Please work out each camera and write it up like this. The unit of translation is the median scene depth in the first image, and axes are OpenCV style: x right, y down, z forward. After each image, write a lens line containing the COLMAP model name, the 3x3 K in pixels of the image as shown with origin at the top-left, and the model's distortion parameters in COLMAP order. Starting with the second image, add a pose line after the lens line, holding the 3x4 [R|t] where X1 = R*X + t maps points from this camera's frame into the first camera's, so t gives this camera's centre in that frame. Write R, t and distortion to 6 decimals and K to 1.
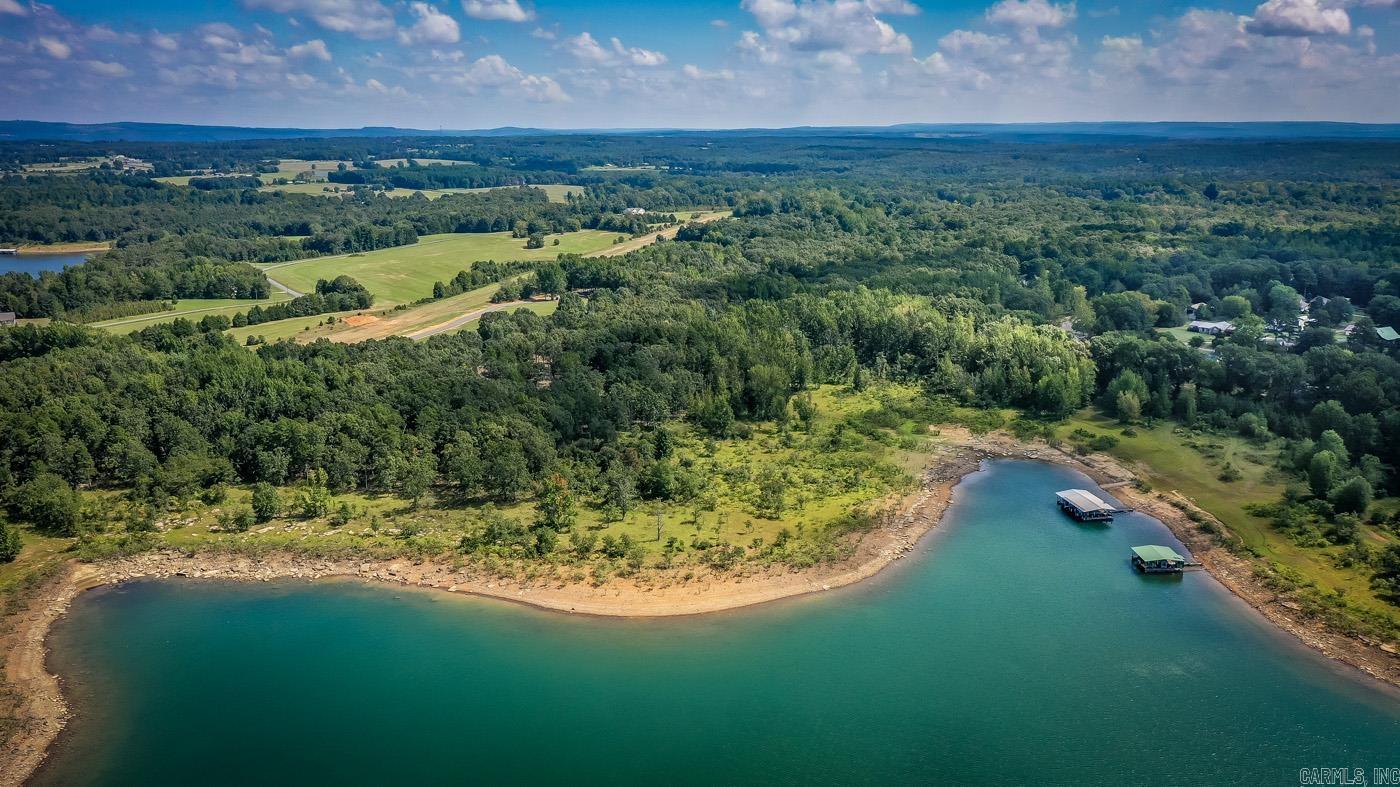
lens RADIAL K [[1136.6, 0, 700.3], [0, 1136.6, 417.9], [0, 0, 1]] dist [0.025104, 0.009647]
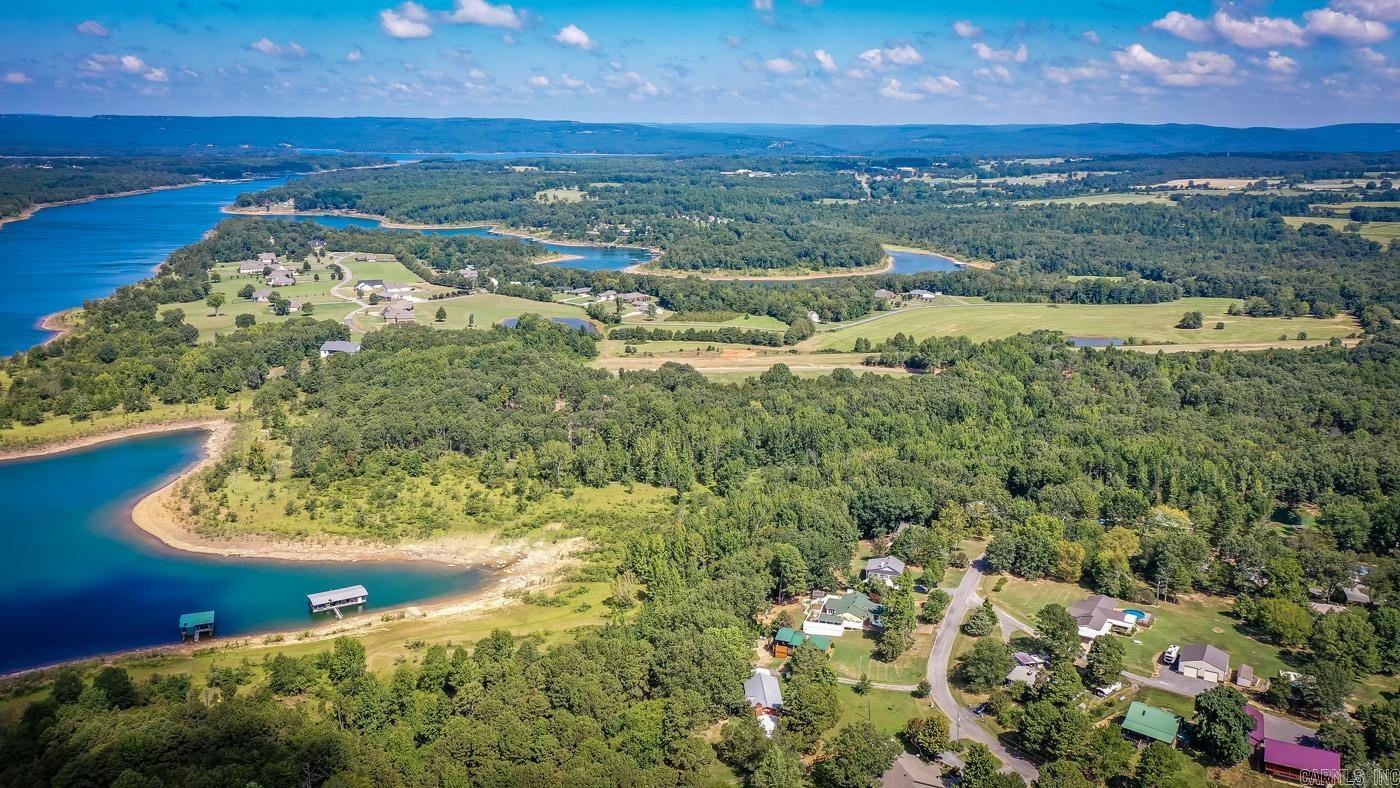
lens RADIAL K [[1119.2, 0, 700.0], [0, 1119.2, 394.0], [0, 0, 1]] dist [0.028716, 0.004116]
pose [[0.354112, 0.222692, -0.908302, 0.485350], [-0.233177, 0.961586, 0.144849, -0.124889], [0.905667, 0.160503, 0.392436, 0.281486]]
